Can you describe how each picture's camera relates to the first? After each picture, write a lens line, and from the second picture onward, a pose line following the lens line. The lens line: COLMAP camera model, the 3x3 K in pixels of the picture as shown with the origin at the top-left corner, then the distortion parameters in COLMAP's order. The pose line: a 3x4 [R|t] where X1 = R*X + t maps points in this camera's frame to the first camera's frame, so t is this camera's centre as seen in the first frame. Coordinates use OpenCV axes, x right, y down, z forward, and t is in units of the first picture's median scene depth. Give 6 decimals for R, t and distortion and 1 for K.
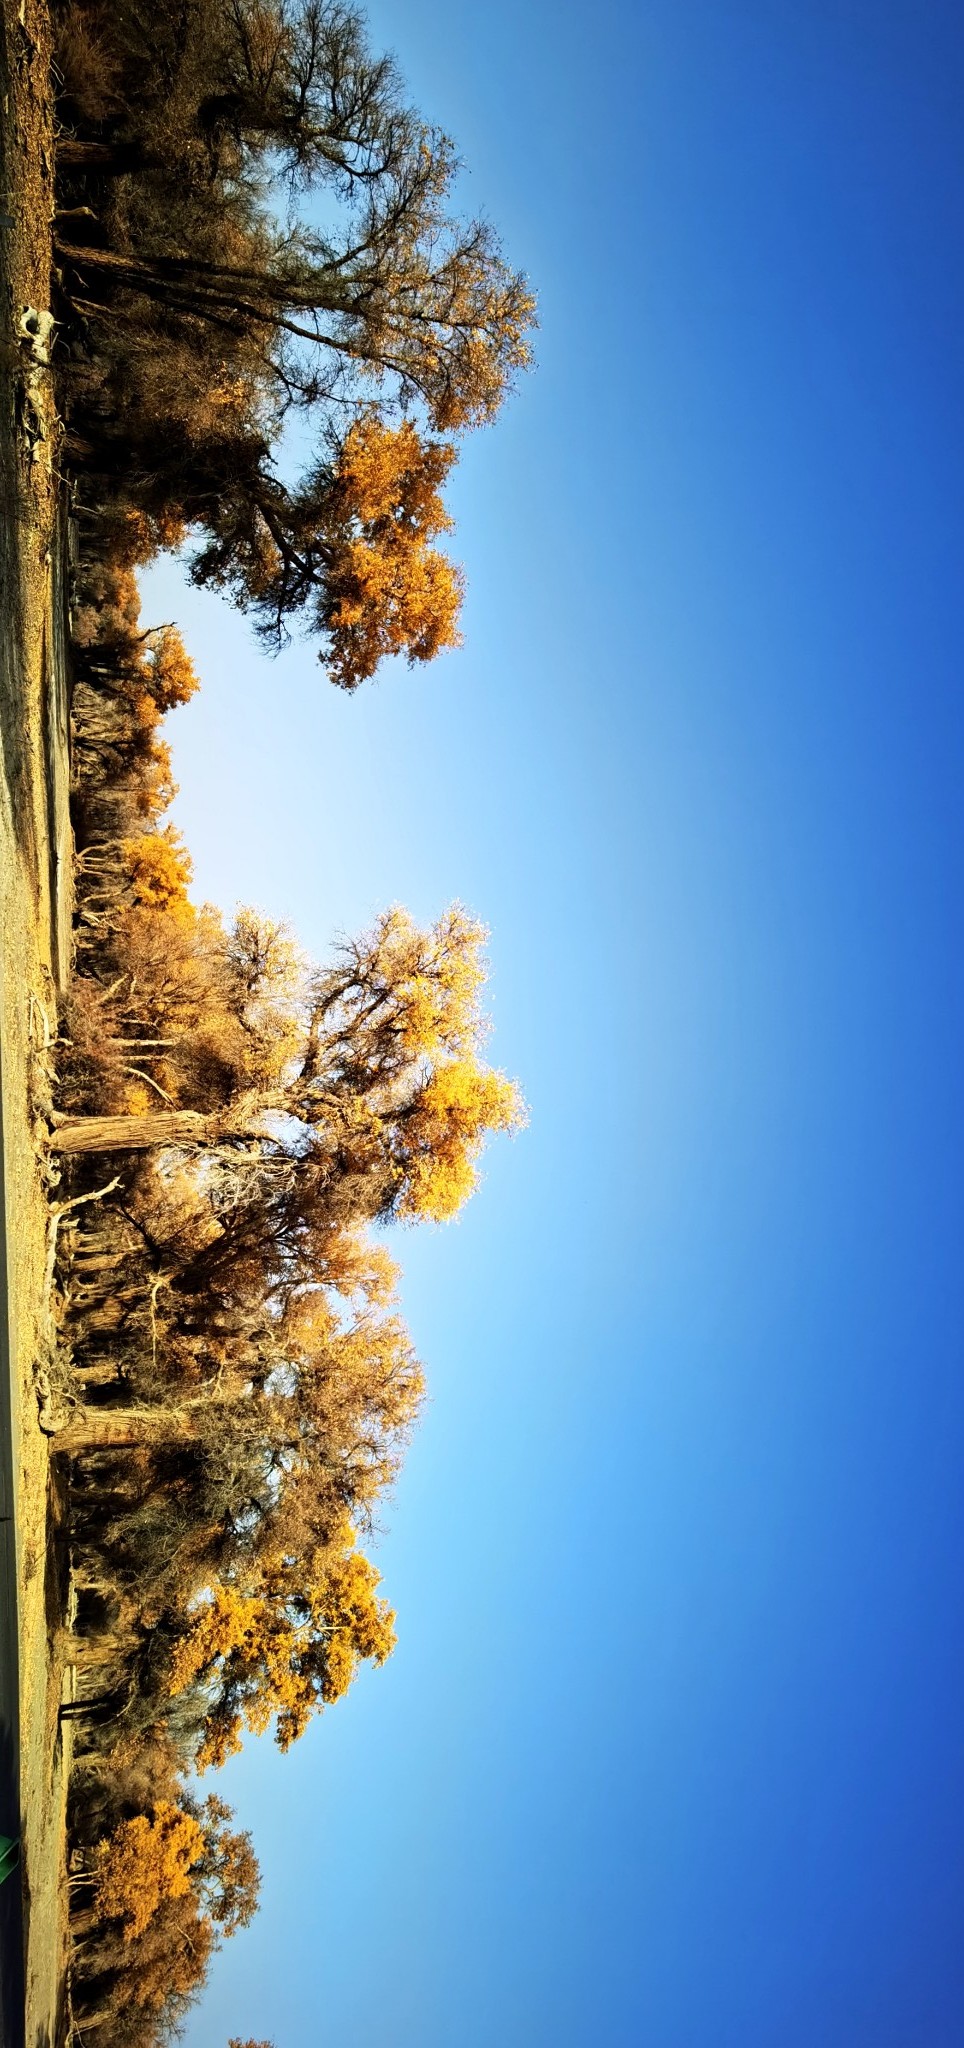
lens RADIAL K [[991.4, 0, 483.9], [0, 991.4, 1024.9], [0, 0, 1]] dist [0.000977, 0.000002]
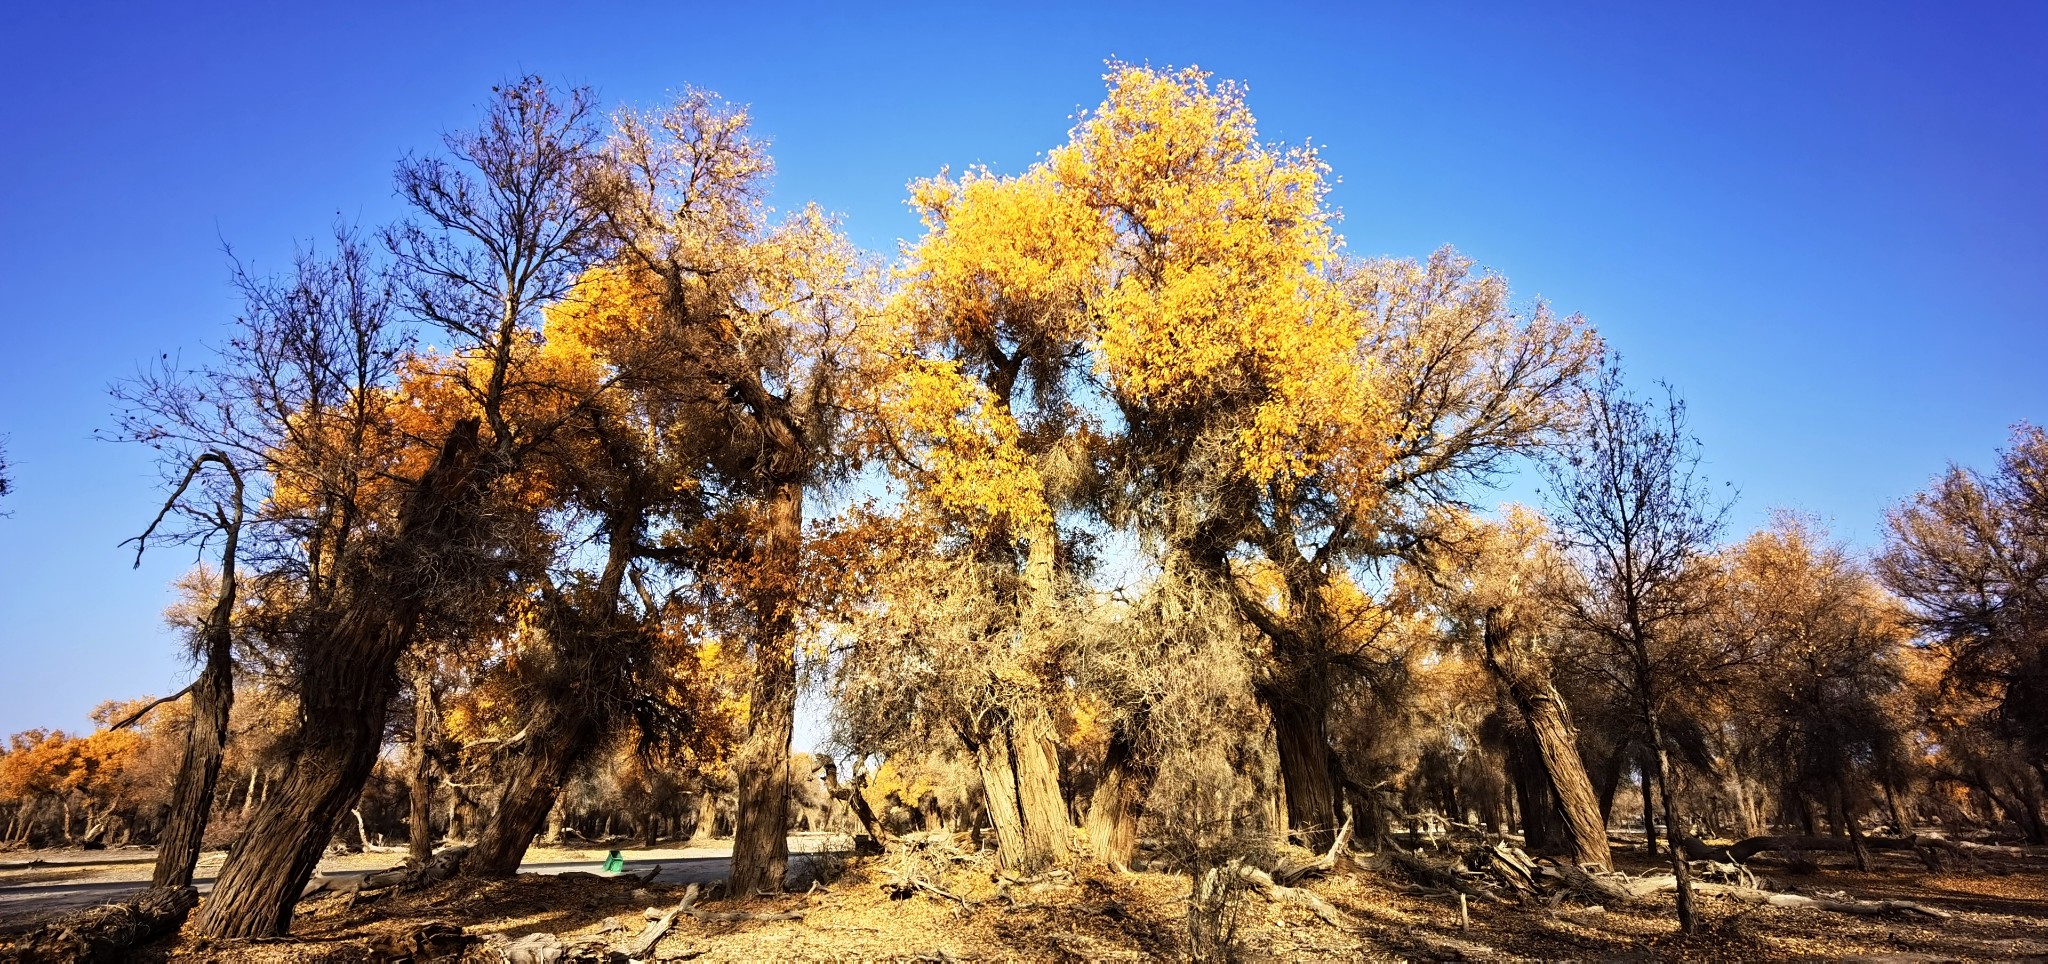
lens RADIAL K [[991.4, 0, 1026.0], [0, 991.4, 485.5], [0, 0, 1]] dist [0.000977, 0.000002]
pose [[0.196494, -0.980503, 0.002062, 0.139414], [0.796037, 0.160754, 0.583509, 0.002000], [-0.572464, -0.113014, 0.812104, -0.337211]]
